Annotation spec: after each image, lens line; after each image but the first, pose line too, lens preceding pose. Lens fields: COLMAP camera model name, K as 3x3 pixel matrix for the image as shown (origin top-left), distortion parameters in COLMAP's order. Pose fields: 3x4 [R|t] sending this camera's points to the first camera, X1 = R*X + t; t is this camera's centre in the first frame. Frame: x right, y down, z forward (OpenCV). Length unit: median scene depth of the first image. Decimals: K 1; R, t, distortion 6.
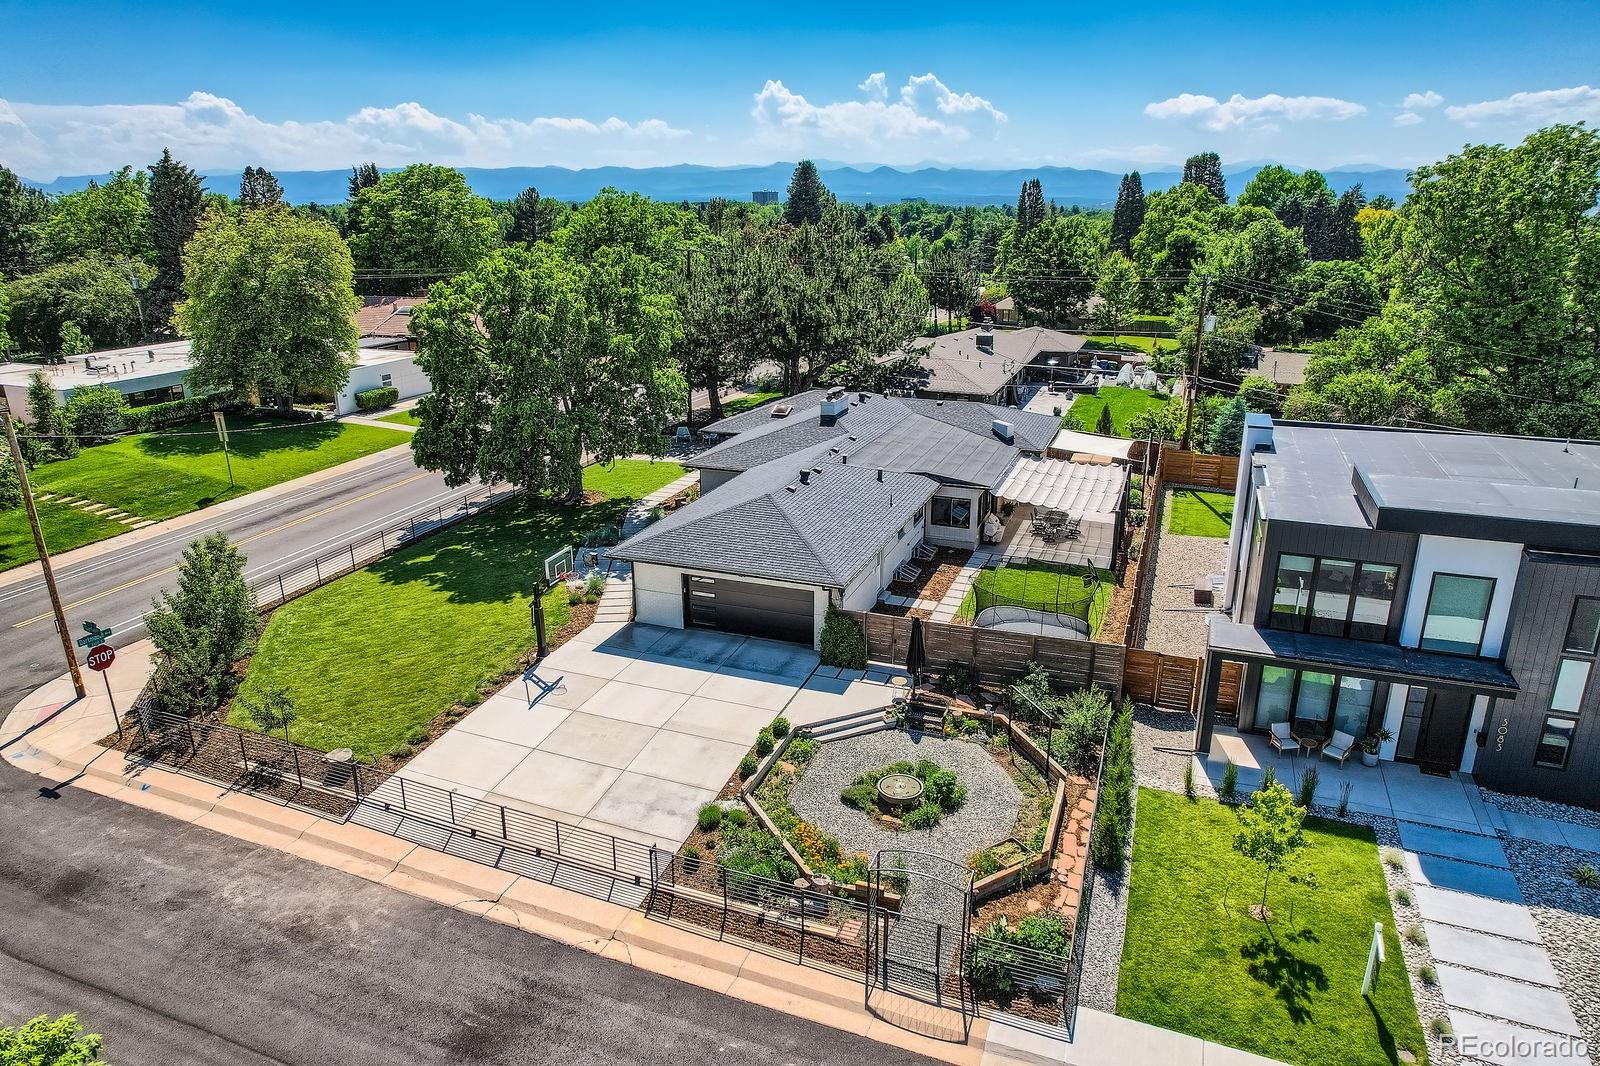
lens RADIAL K [[1017.0, 0, 815.7], [0, 1017.0, 538.9], [0, 0, 1]] dist [-0.078783, 0.081502]
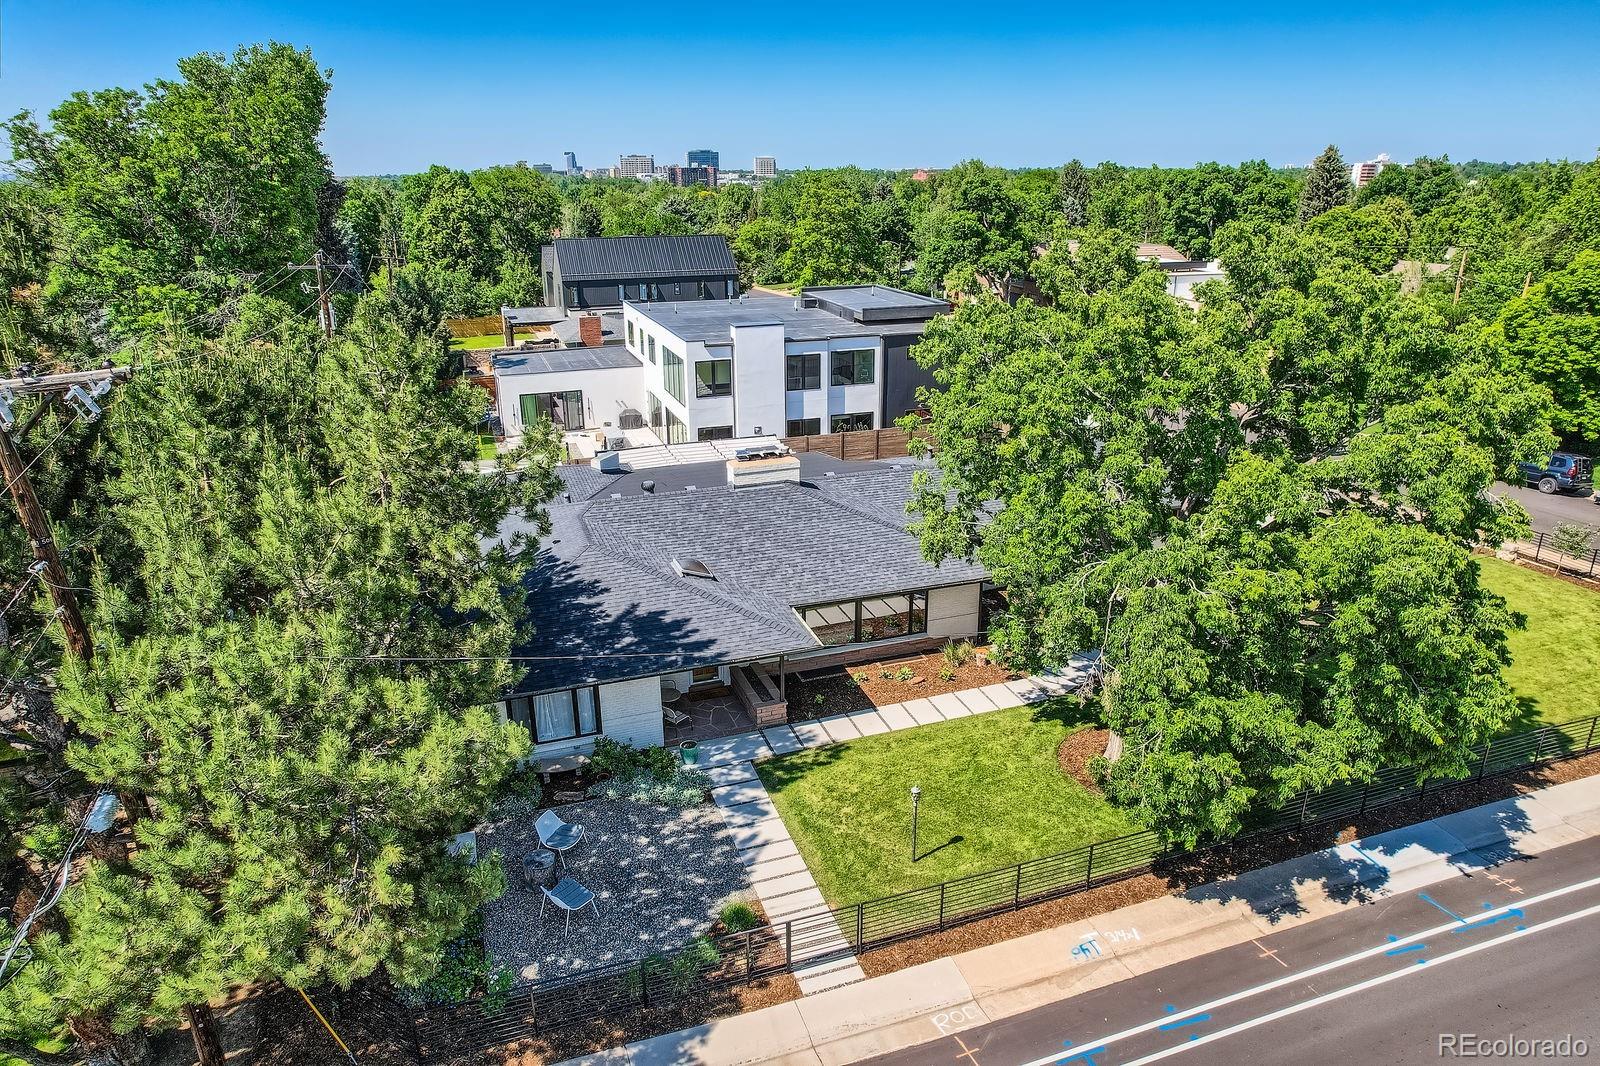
lens RADIAL K [[1017.0, 0, 815.7], [0, 1017.0, 538.9], [0, 0, 1]] dist [-0.078783, 0.081502]
pose [[-0.648918, -0.259271, 0.715321, -0.797430], [0.245276, 0.818676, 0.519239, -0.721327], [-0.720239, 0.512395, -0.467661, 2.231850]]
